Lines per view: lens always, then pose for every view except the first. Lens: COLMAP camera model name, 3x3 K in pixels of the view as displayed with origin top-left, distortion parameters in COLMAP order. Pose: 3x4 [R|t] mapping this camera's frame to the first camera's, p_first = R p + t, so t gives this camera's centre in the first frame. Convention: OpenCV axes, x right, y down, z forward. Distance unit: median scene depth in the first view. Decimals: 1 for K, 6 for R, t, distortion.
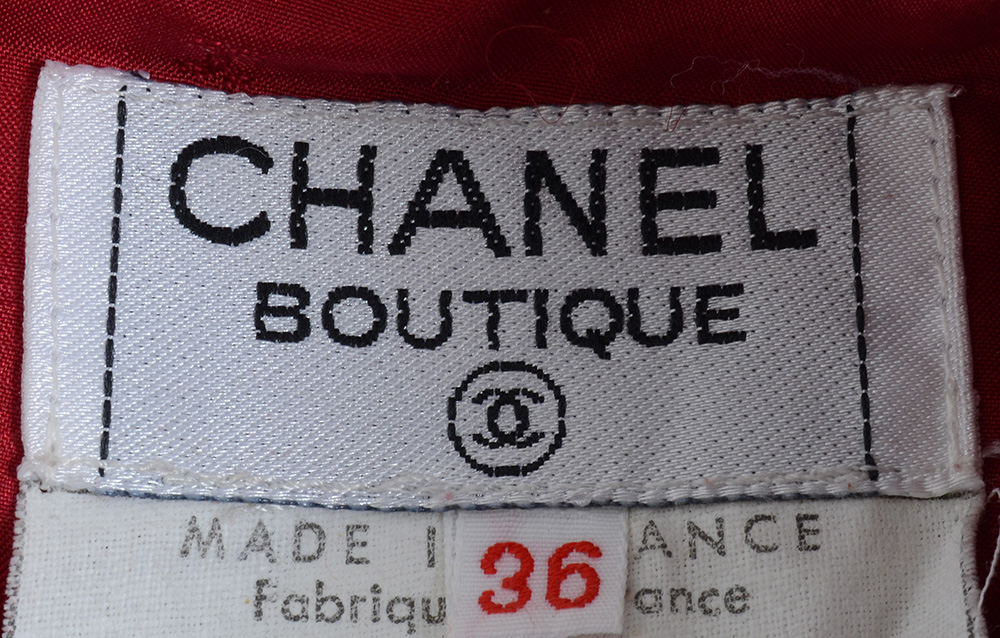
lens RADIAL K [[3462.7, 0, 500.0], [0, 3462.7, 319.0], [0, 0, 1]] dist [0.031945, -1.128645]
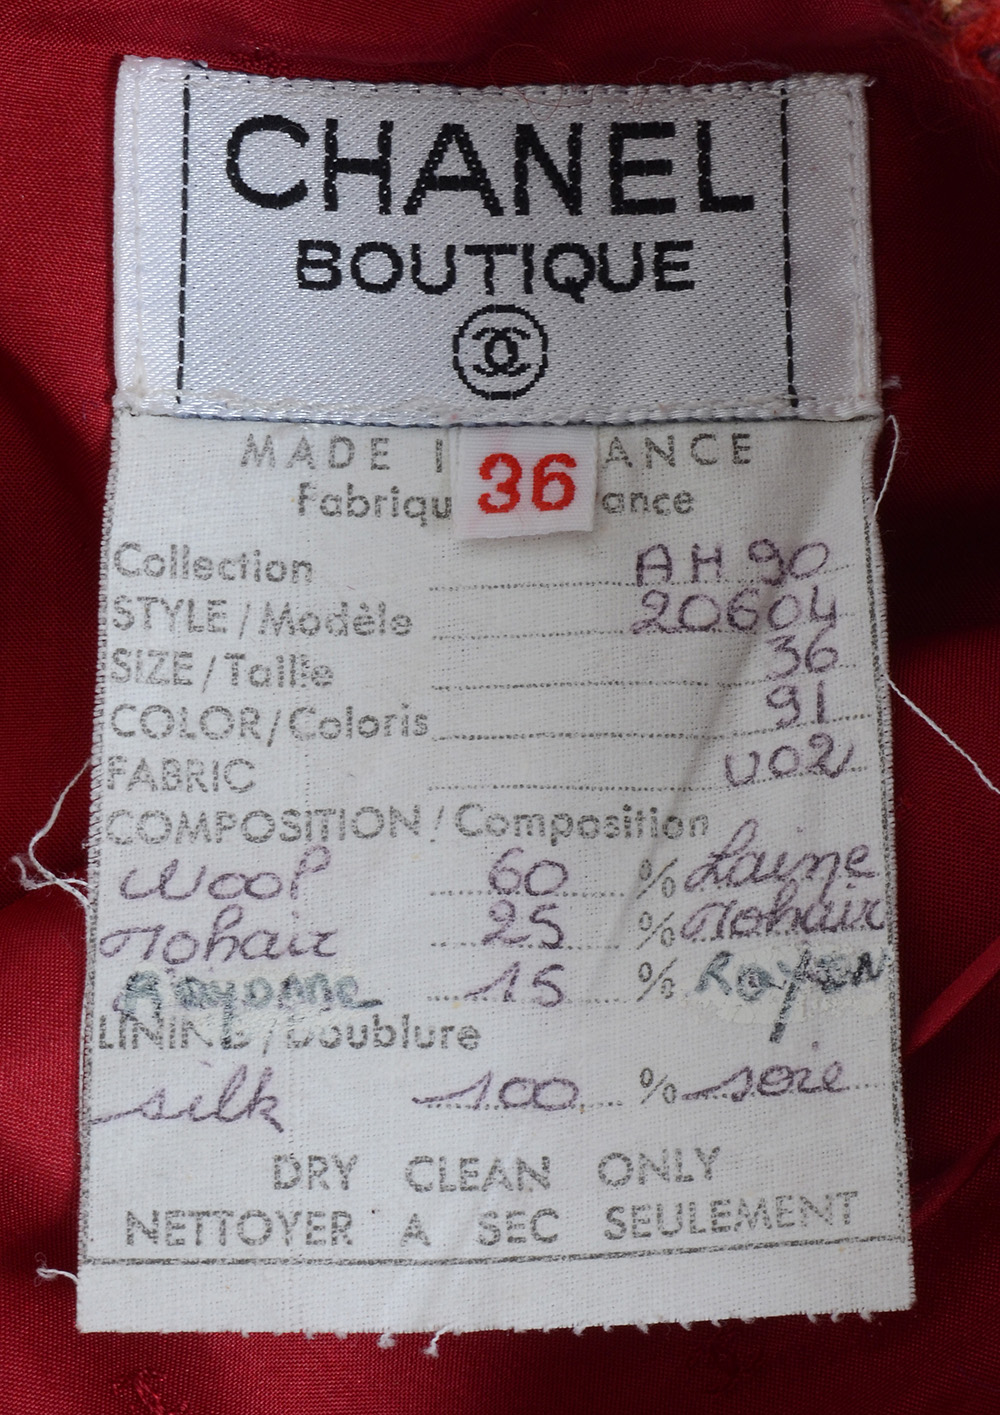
lens RADIAL K [[3473.9, 0, 500.0], [0, 3473.9, 707.5], [0, 0, 1]] dist [0.017075, 0.415531]
pose [[0.999840, 0.004462, 0.017317, -0.019199], [-0.007453, 0.984232, 0.176723, -0.066178], [-0.016255, -0.176824, 0.984108, -0.246307]]
